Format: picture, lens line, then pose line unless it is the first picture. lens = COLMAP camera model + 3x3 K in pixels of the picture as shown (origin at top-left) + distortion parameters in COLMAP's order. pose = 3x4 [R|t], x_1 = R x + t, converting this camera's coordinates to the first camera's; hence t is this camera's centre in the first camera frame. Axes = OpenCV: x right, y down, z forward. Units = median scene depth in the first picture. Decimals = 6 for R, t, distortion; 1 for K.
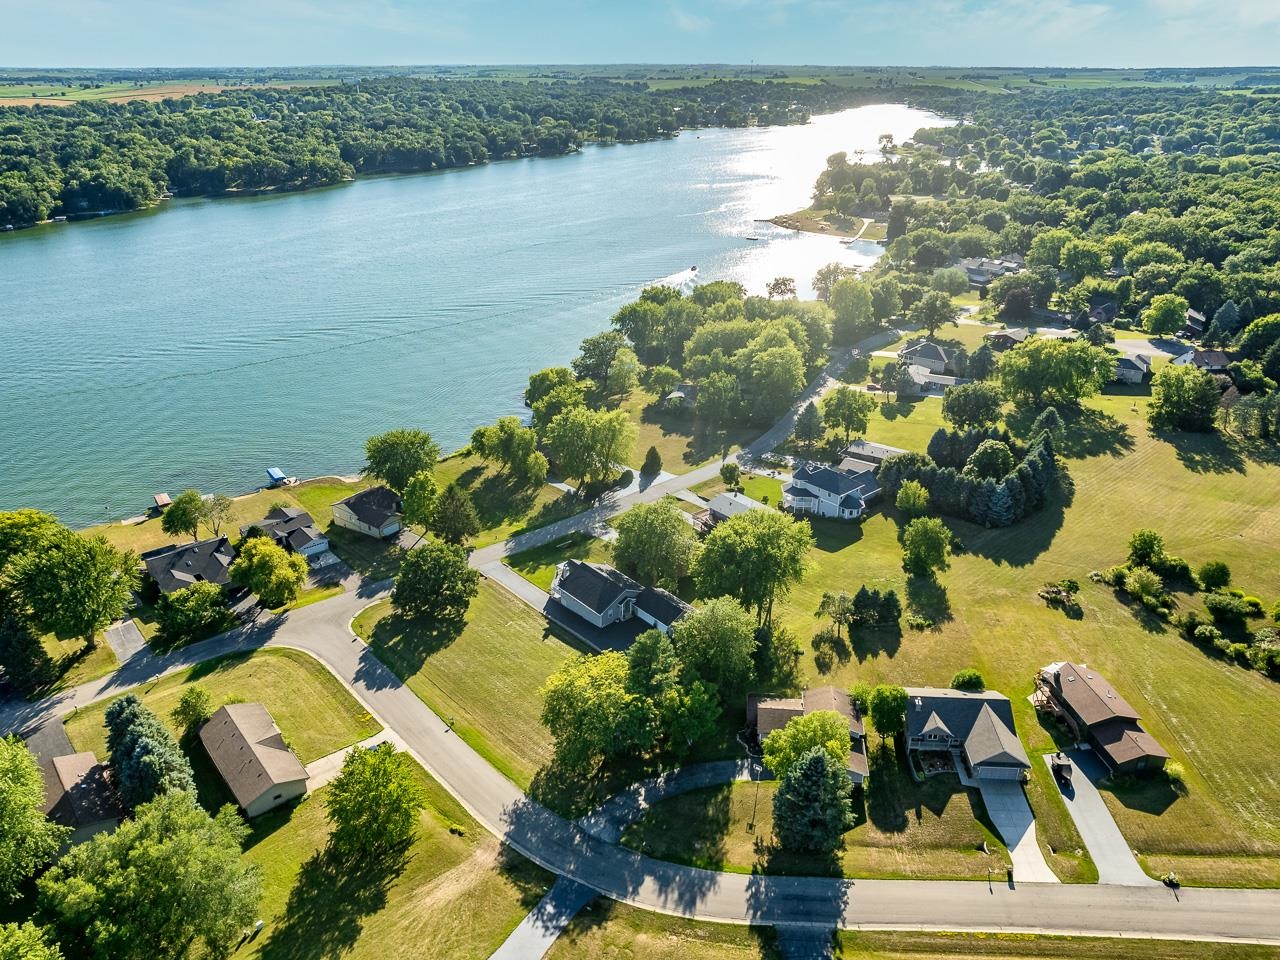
lens RADIAL K [[915.2, 0, 640.0], [0, 915.2, 480.0], [0, 0, 1]] dist [-0.039322, -0.000581]
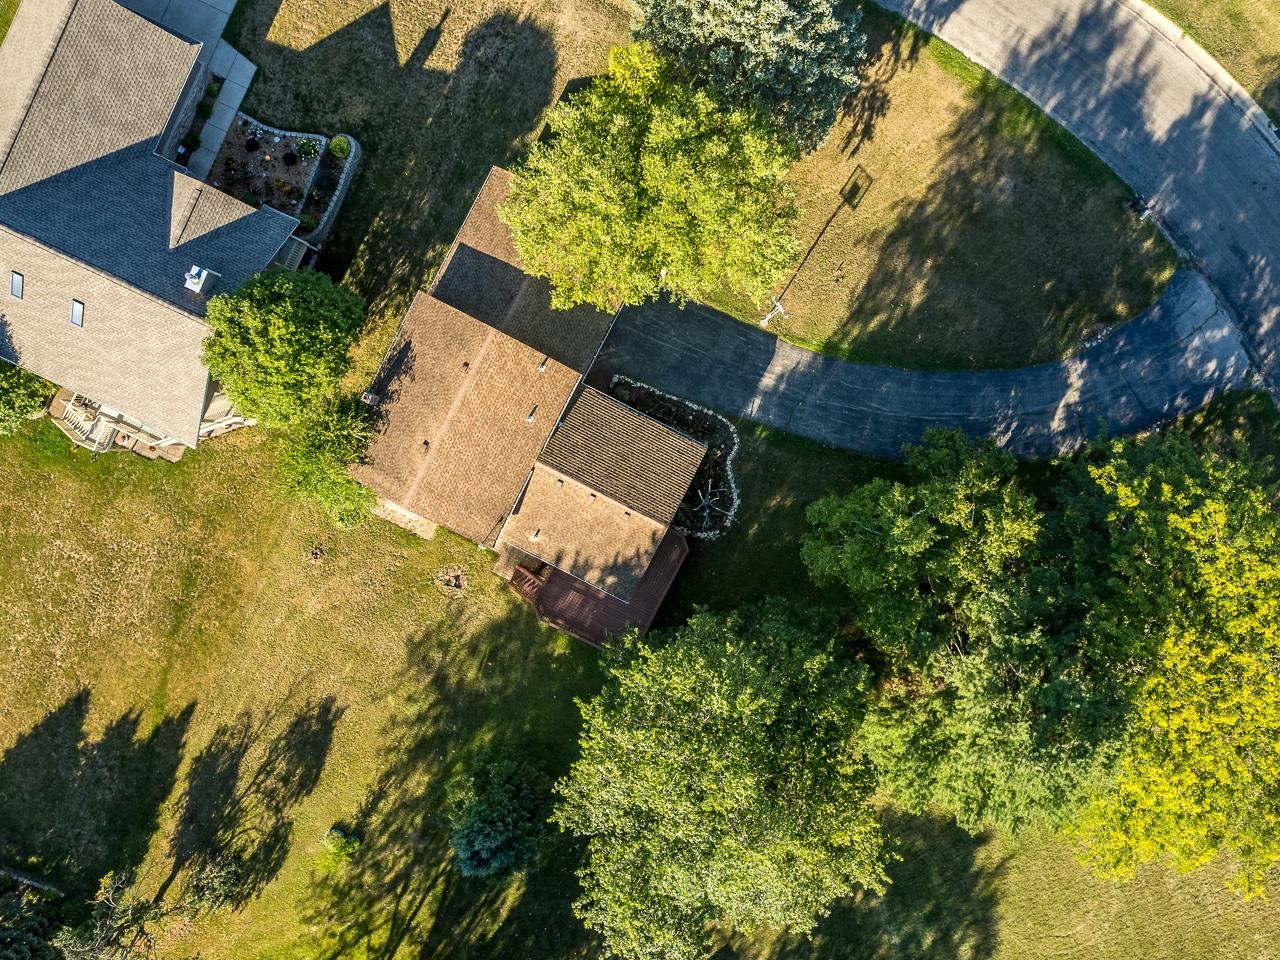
lens RADIAL K [[915.2, 0, 640.0], [0, 915.2, 480.0], [0, 0, 1]] dist [-0.039322, -0.000581]
pose [[-0.934972, -0.354041, -0.021950, 0.163420], [0.136023, -0.414991, 0.899600, -0.026911], [-0.327604, 0.838115, 0.436163, 0.918935]]
